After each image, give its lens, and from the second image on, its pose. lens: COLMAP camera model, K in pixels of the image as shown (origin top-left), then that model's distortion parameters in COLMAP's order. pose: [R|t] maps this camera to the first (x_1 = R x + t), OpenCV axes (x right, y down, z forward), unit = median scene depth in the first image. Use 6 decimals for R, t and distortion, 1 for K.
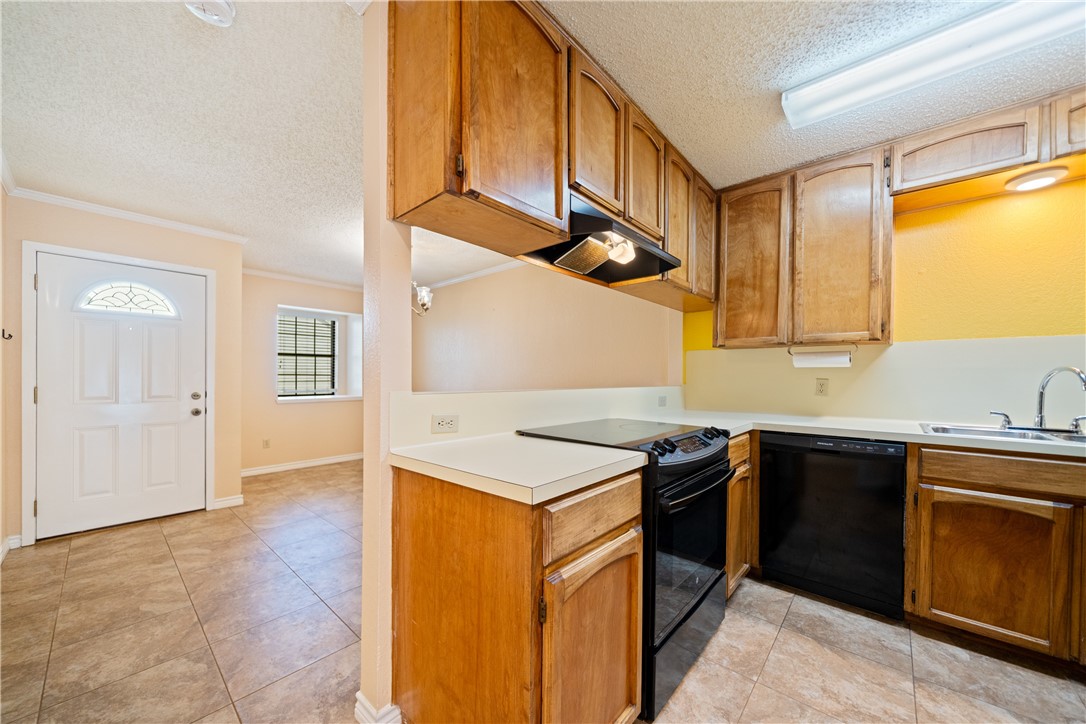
lens RADIAL K [[395.6, 0, 533.7], [0, 395.6, 377.0], [0, 0, 1]] dist [-0.005885, 0.000343]
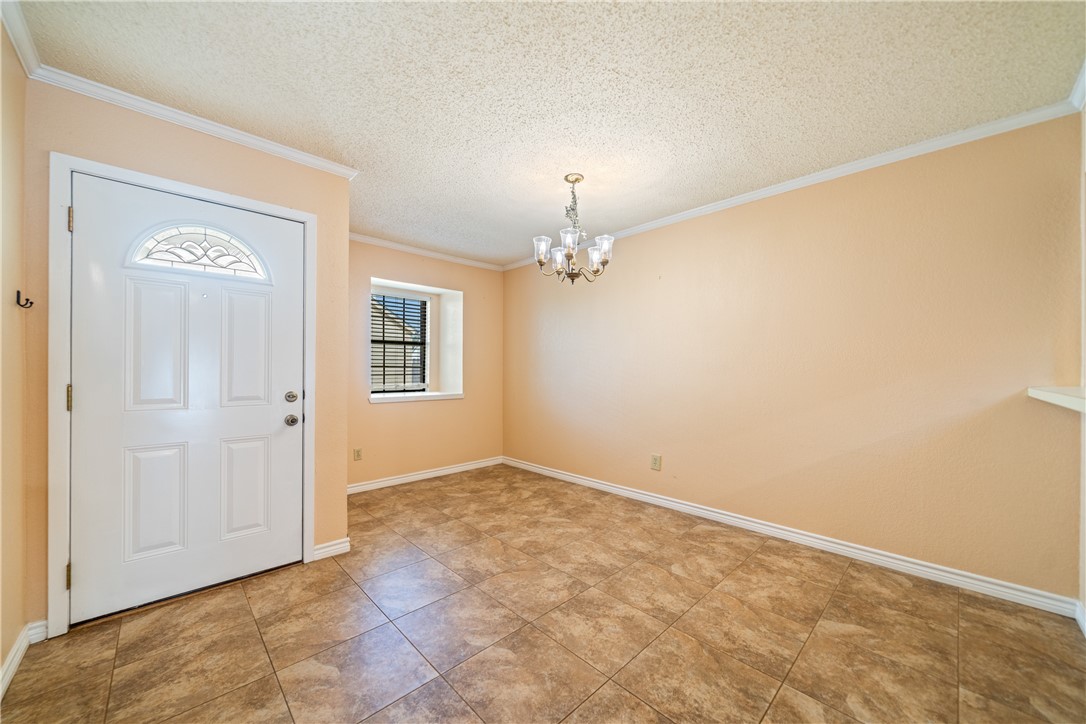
lens RADIAL K [[395.6, 0, 529.1], [0, 395.6, 369.9], [0, 0, 1]] dist [-0.005885, 0.000343]
pose [[0.996078, 0.002147, -0.088454, -0.476729], [-0.002147, 0.999998, 0.000090, 0.000169], [0.088454, 0.000100, 0.996080, 0.437039]]
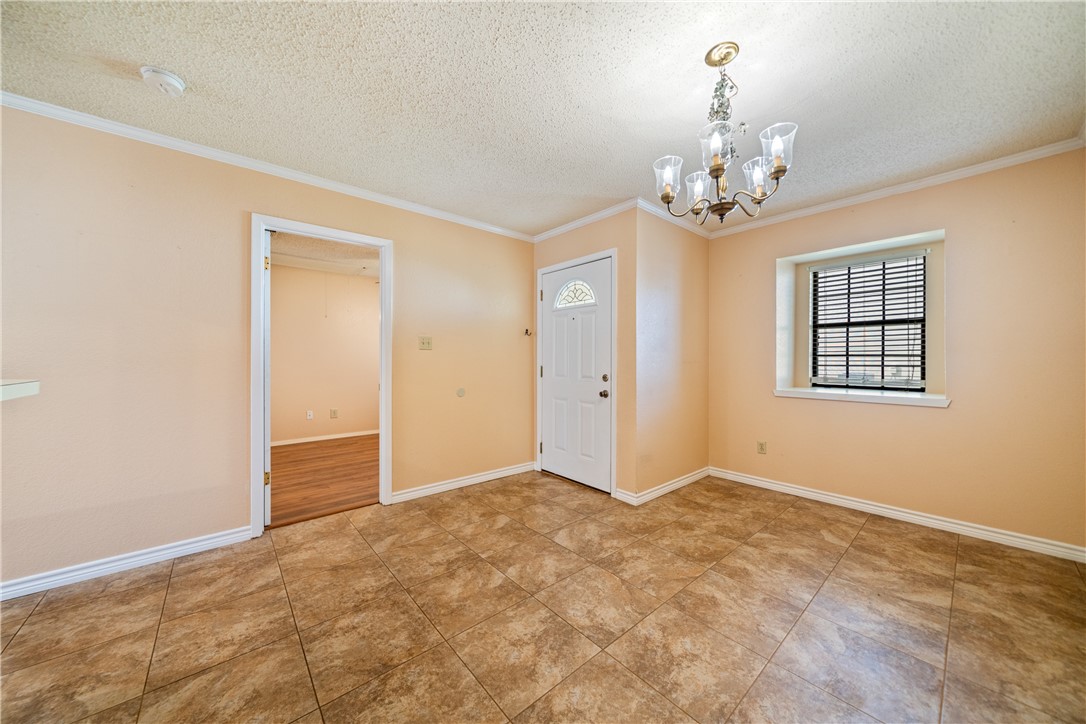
lens RADIAL K [[372.2, 0, 555.9], [0, 372.2, 356.2], [0, 0, 1]] dist [-0.003036, 0.000010]
pose [[-0.100640, -0.007906, -0.994891, 0.130243], [-0.000247, 0.999969, -0.007921, -0.000416], [0.994923, -0.000552, -0.100639, 1.206699]]
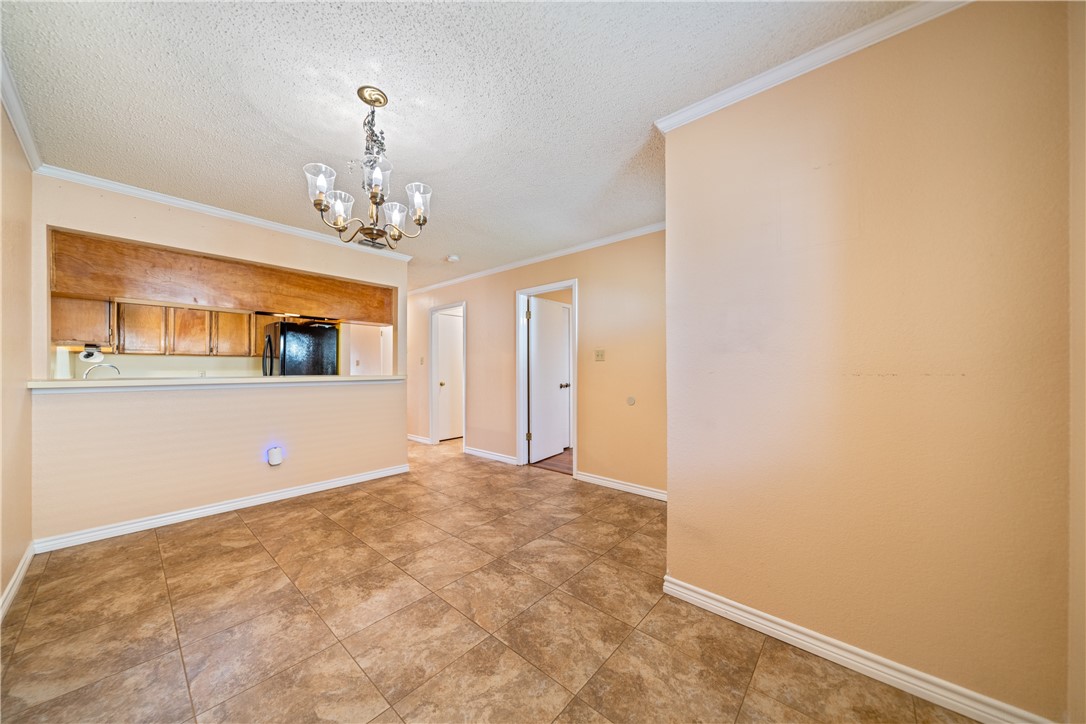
lens RADIAL K [[372.2, 0, 536.6], [0, 372.2, 366.8], [0, 0, 1]] dist [-0.003036, 0.000010]
pose [[-0.999808, -0.001378, -0.019533, -0.724151], [-0.001239, 0.999974, -0.007104, 0.003076], [0.019542, -0.007078, -0.999784, 2.043669]]
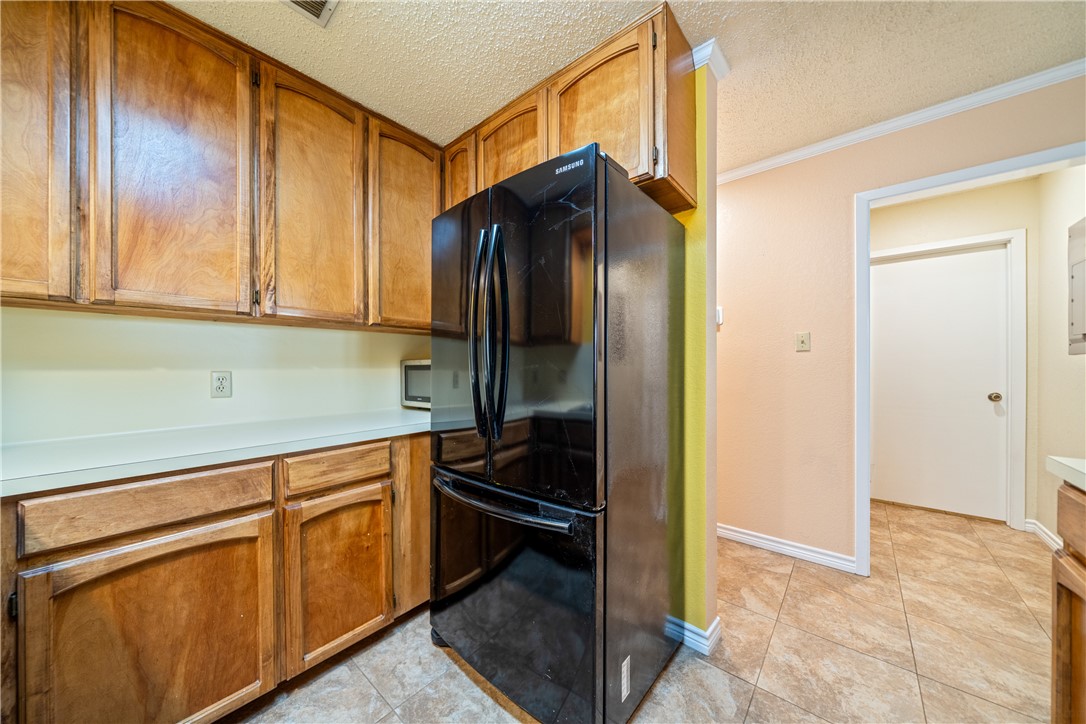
lens RADIAL K [[372.2, 0, 535.3], [0, 372.2, 365.5], [0, 0, 1]] dist [-0.003036, 0.000010]
pose [[-0.999392, -0.001793, -0.034809, 0.504979], [-0.001845, 0.999997, 0.001442, 0.001272], [0.034807, 0.001506, -0.999393, 0.676468]]
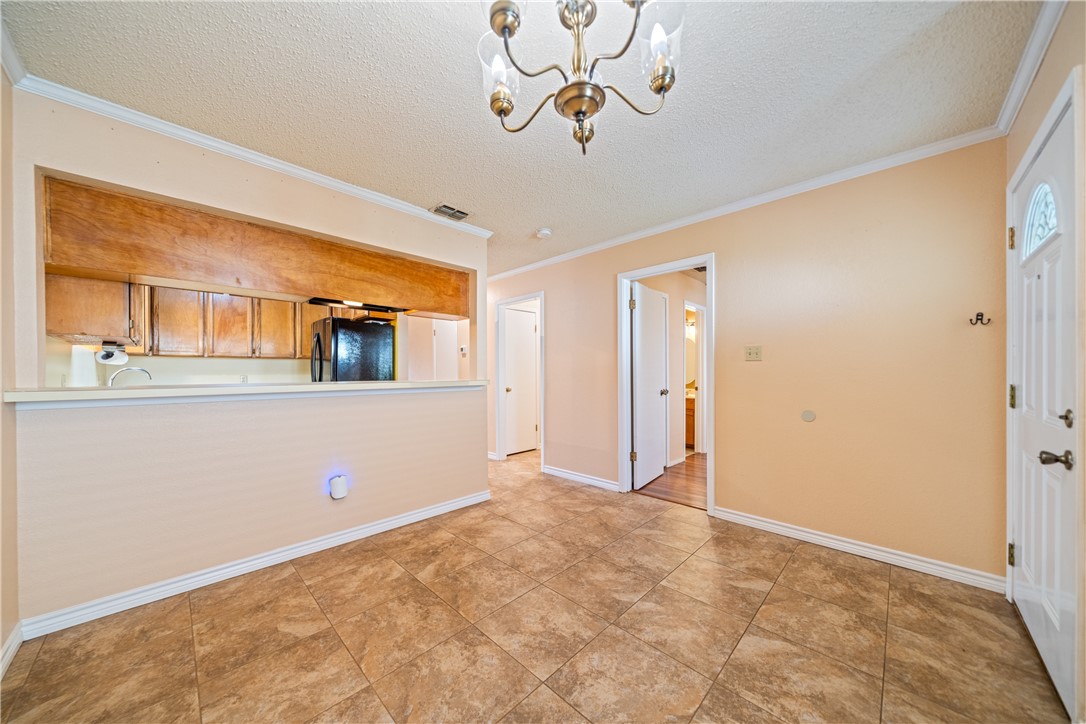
lens RADIAL K [[372.2, 0, 535.2], [0, 372.2, 373.5], [0, 0, 1]] dist [-0.003036, 0.000010]
pose [[-0.999063, 0.001051, 0.043268, -0.432553], [0.001108, 0.999999, 0.001296, 0.003725], [-0.043267, 0.001343, -0.999063, 1.724729]]
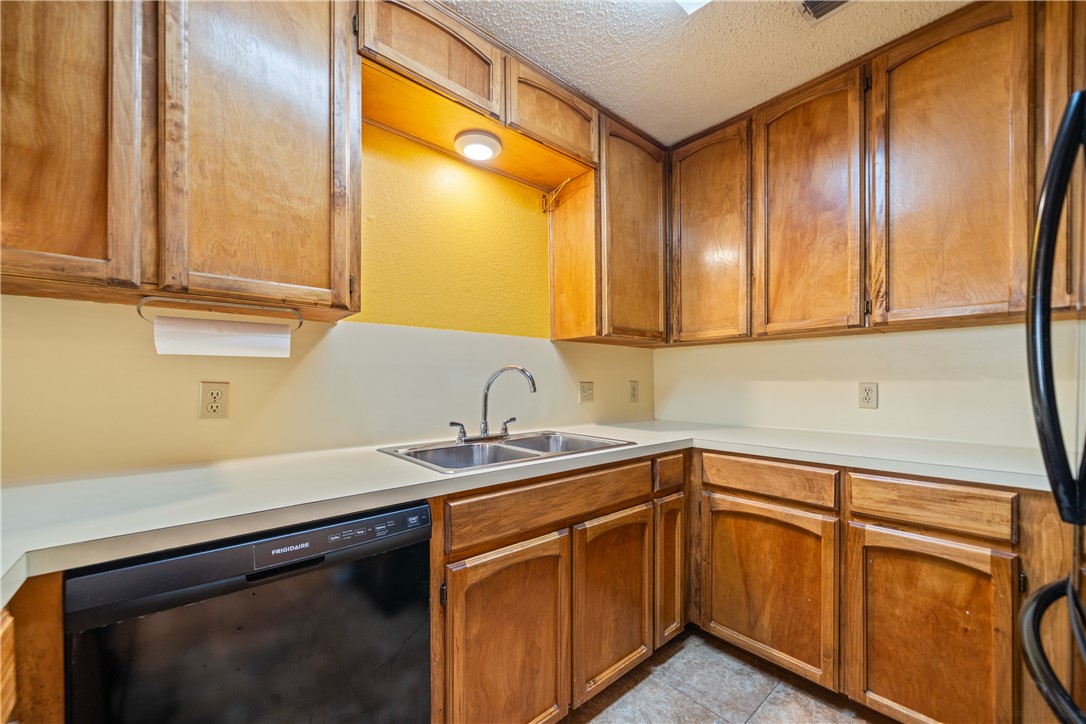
lens RADIAL K [[419.5, 0, 553.7], [0, 419.5, 383.3], [0, 0, 1]] dist [-0.006842, 0.000419]
pose [[0.096374, -0.011279, 0.995281, 0.260381], [0.006314, 0.999923, 0.010720, 0.002308], [-0.995325, 0.005251, 0.096438, 0.513900]]
